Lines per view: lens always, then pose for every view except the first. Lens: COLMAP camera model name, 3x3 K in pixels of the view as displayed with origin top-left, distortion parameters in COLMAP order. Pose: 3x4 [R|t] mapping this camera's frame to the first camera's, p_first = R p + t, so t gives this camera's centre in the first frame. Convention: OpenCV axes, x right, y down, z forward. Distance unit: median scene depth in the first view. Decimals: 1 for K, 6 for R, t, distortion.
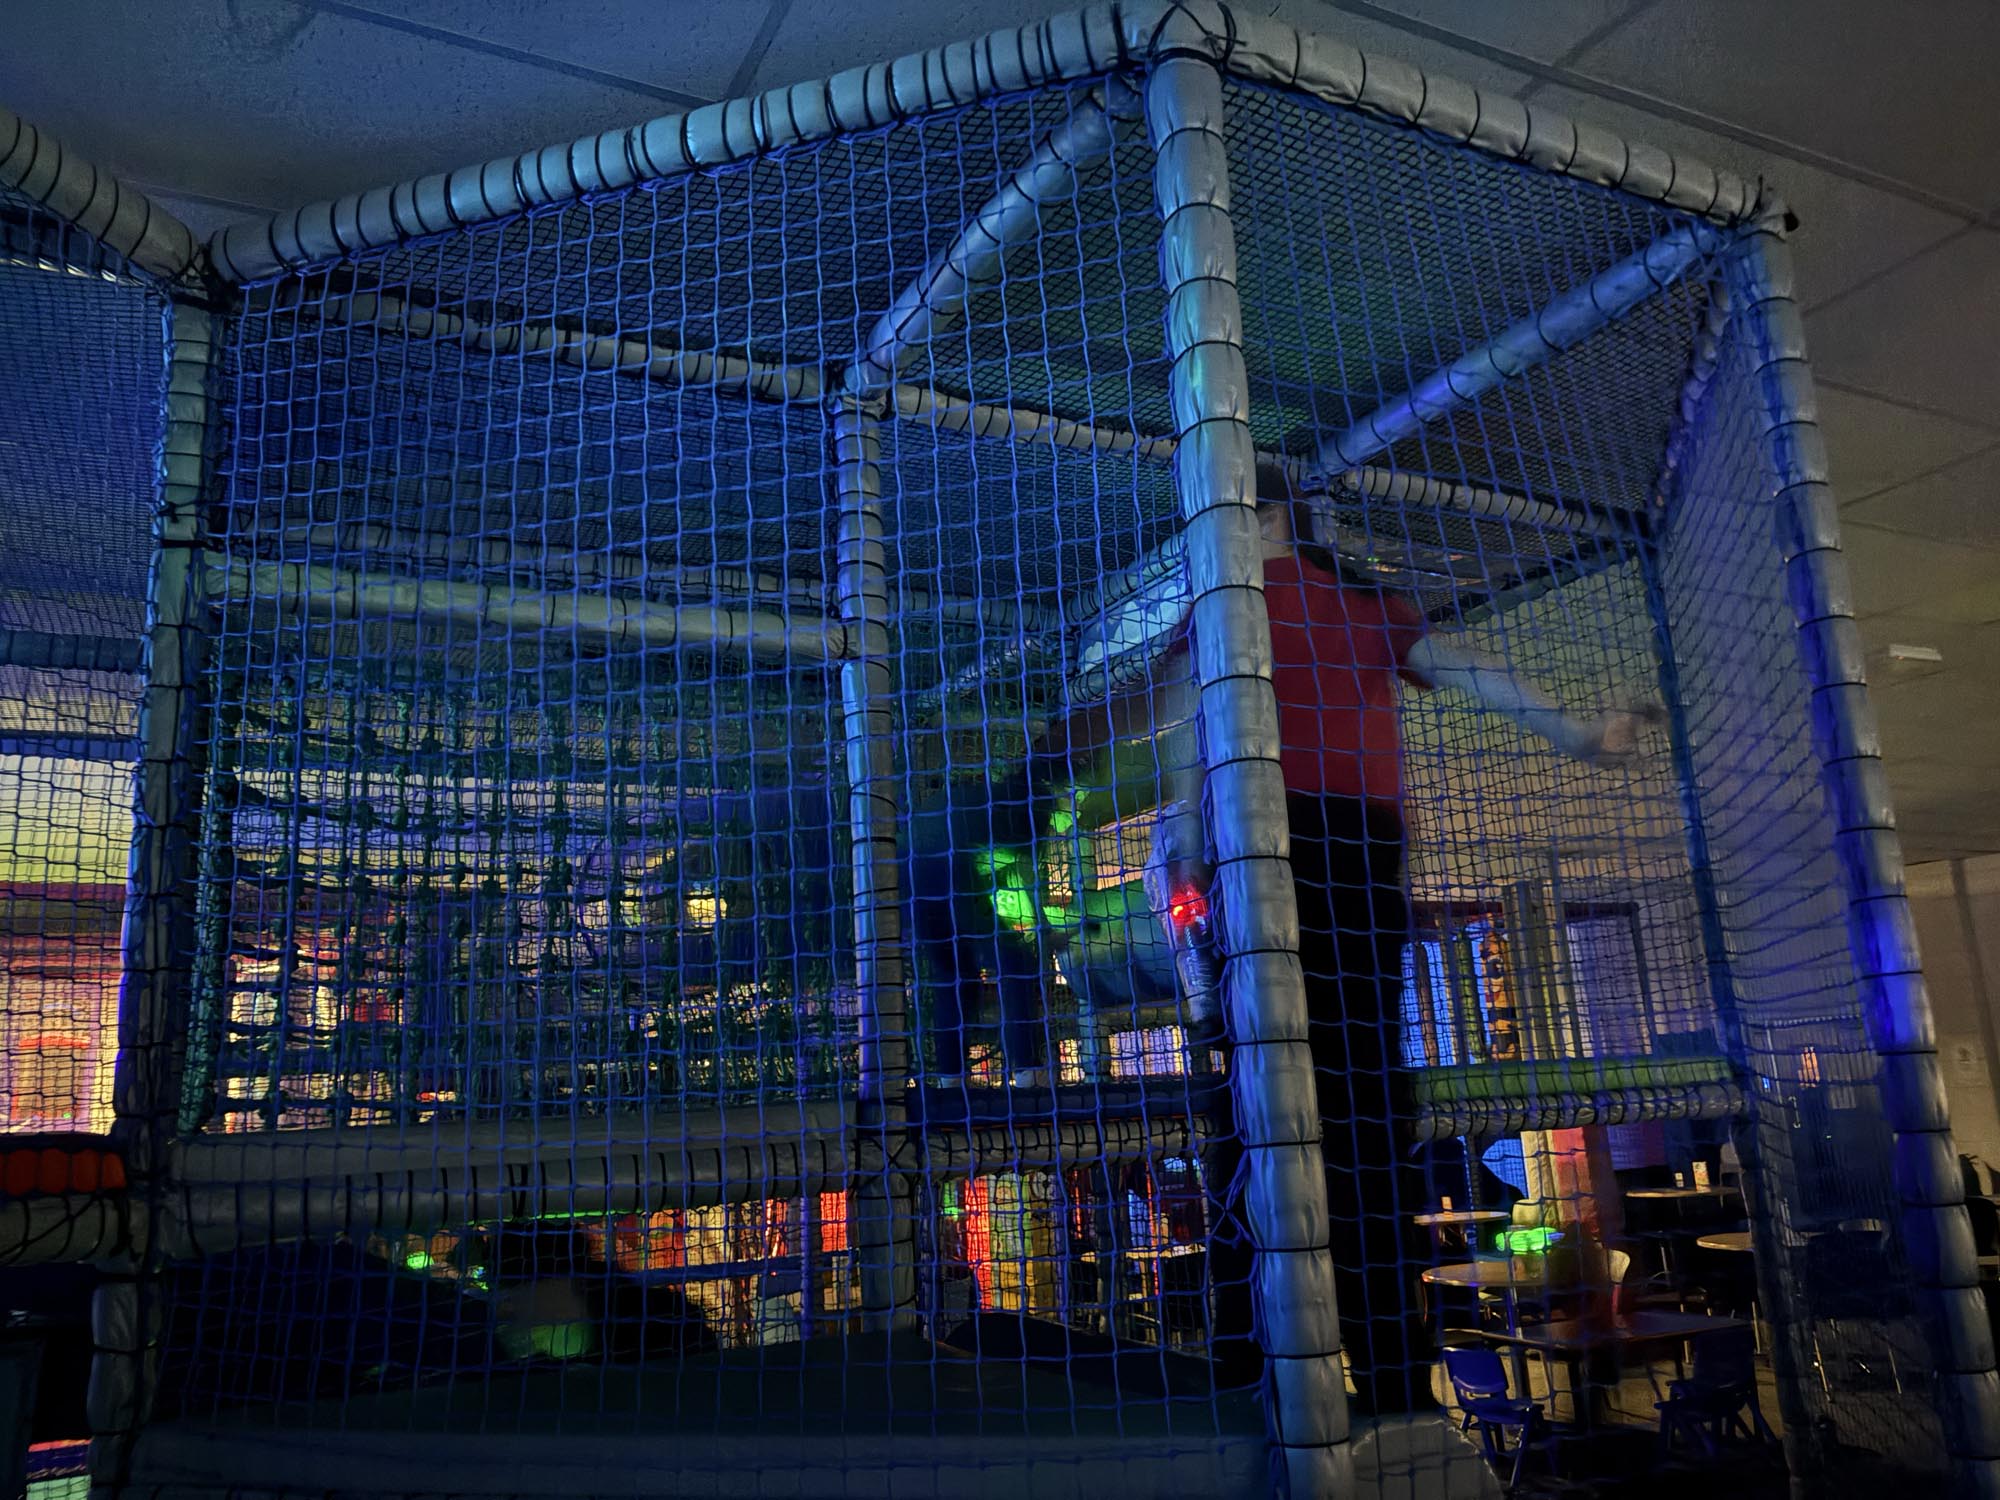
lens RADIAL K [[1538.4, 0, 985.0], [0, 1538.4, 739.3], [0, 0, 1]] dist [0.085720, -0.076354]
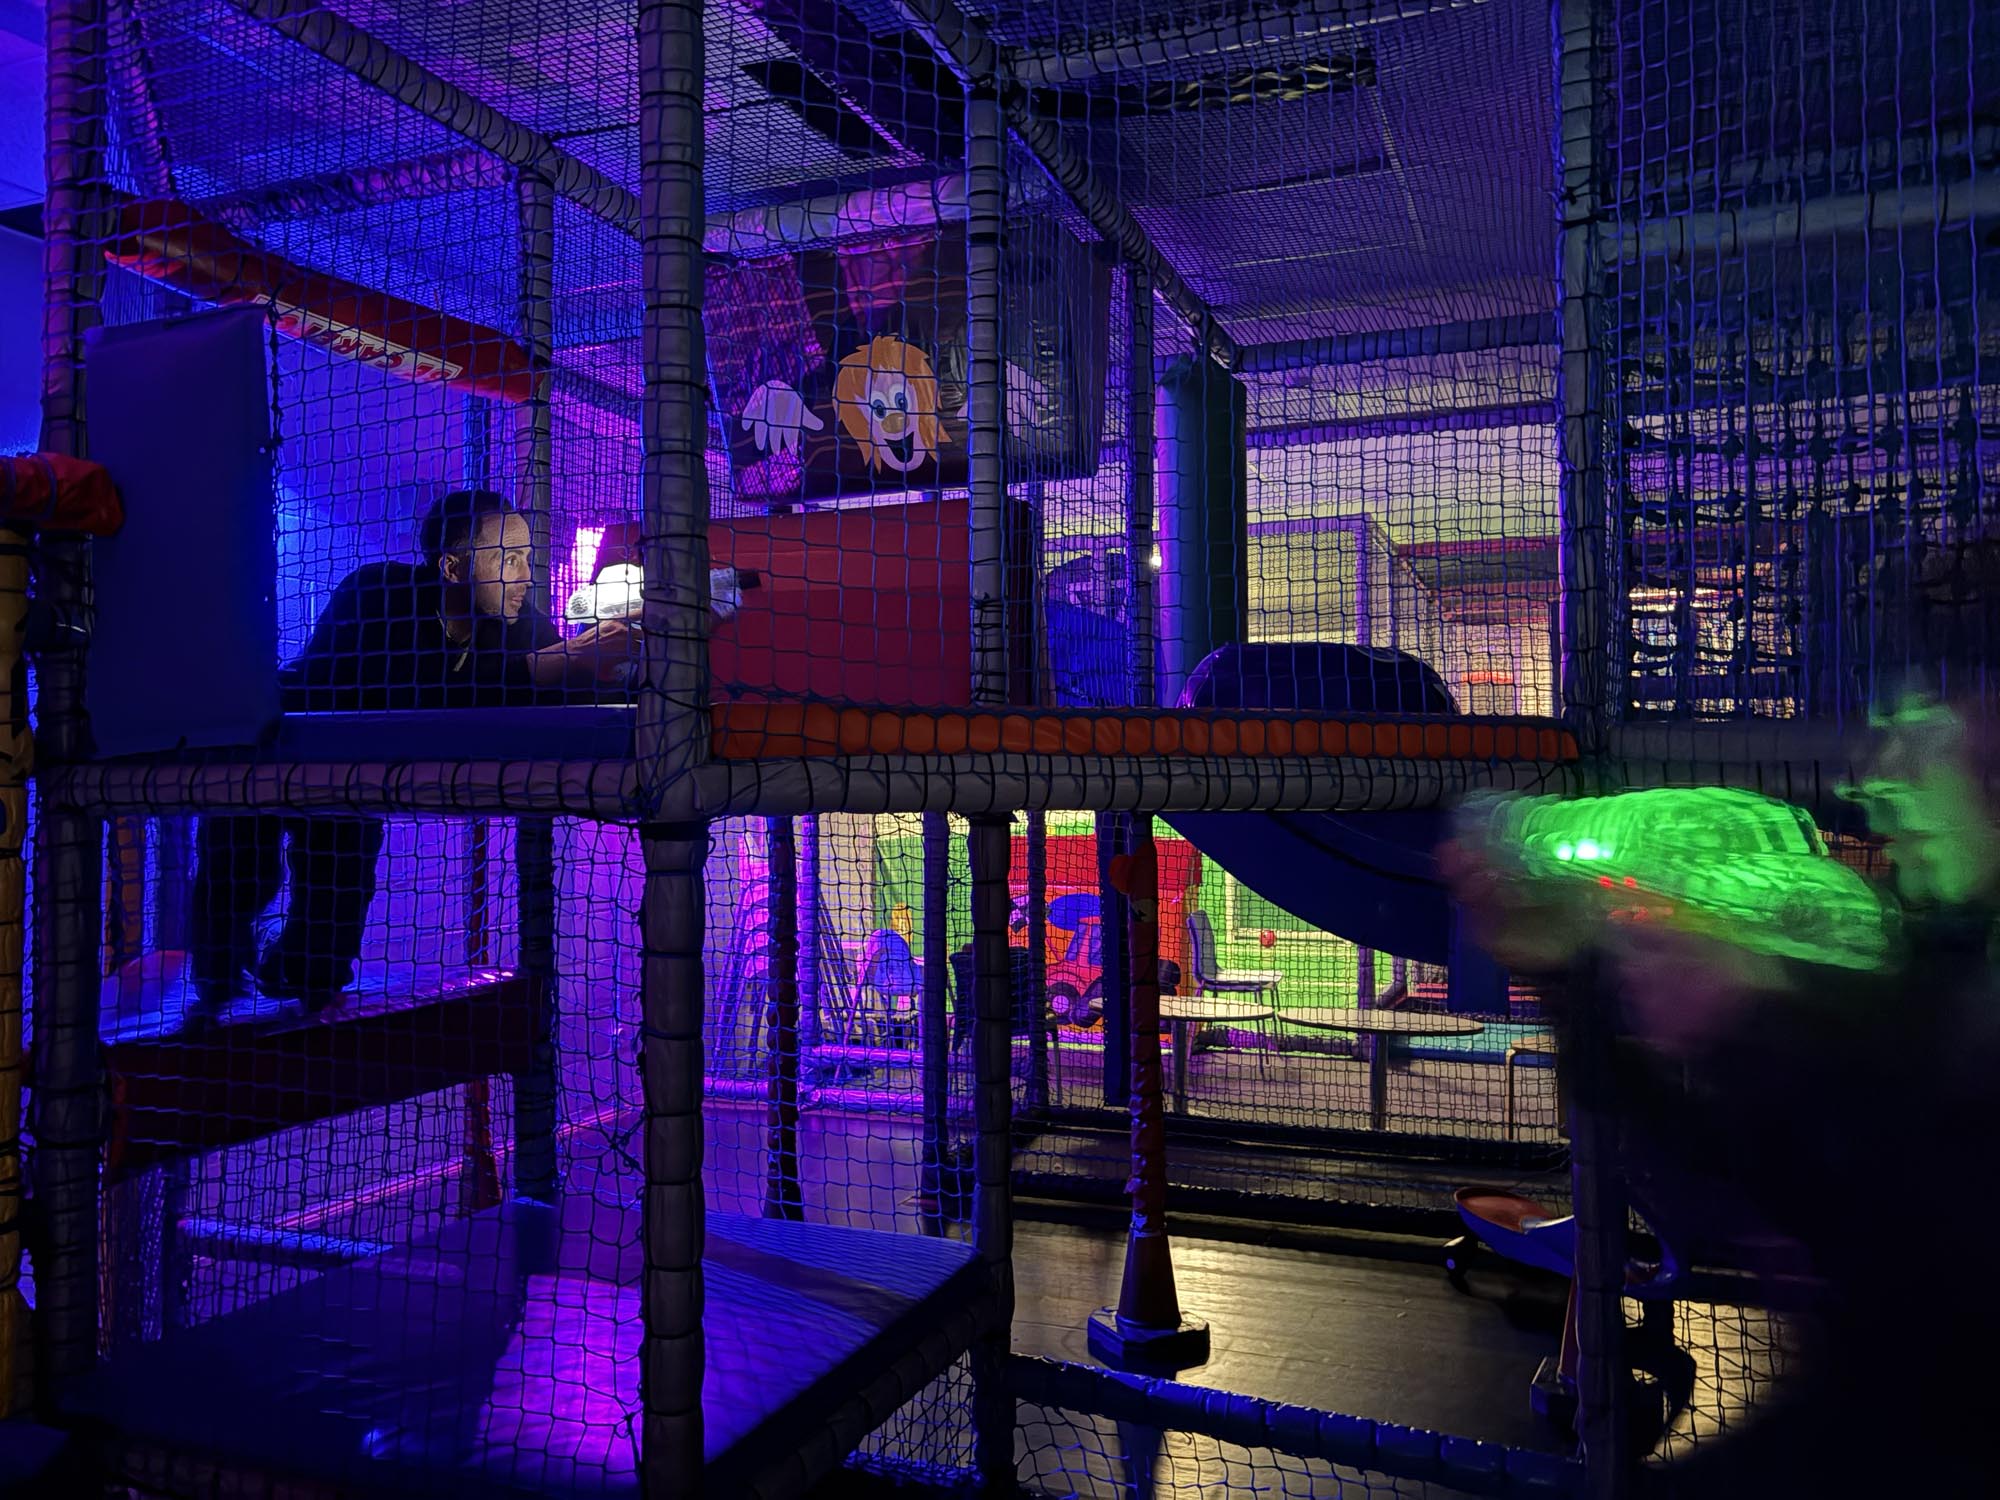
lens RADIAL K [[1538.4, 0, 985.0], [0, 1538.4, 739.3], [0, 0, 1]] dist [0.085720, -0.076354]
pose [[0.674729, 0.027016, -0.737571, 0.037788], [0.138625, 0.976906, 0.162596, -0.000819], [0.724930, -0.211954, 0.655402, -0.113872]]
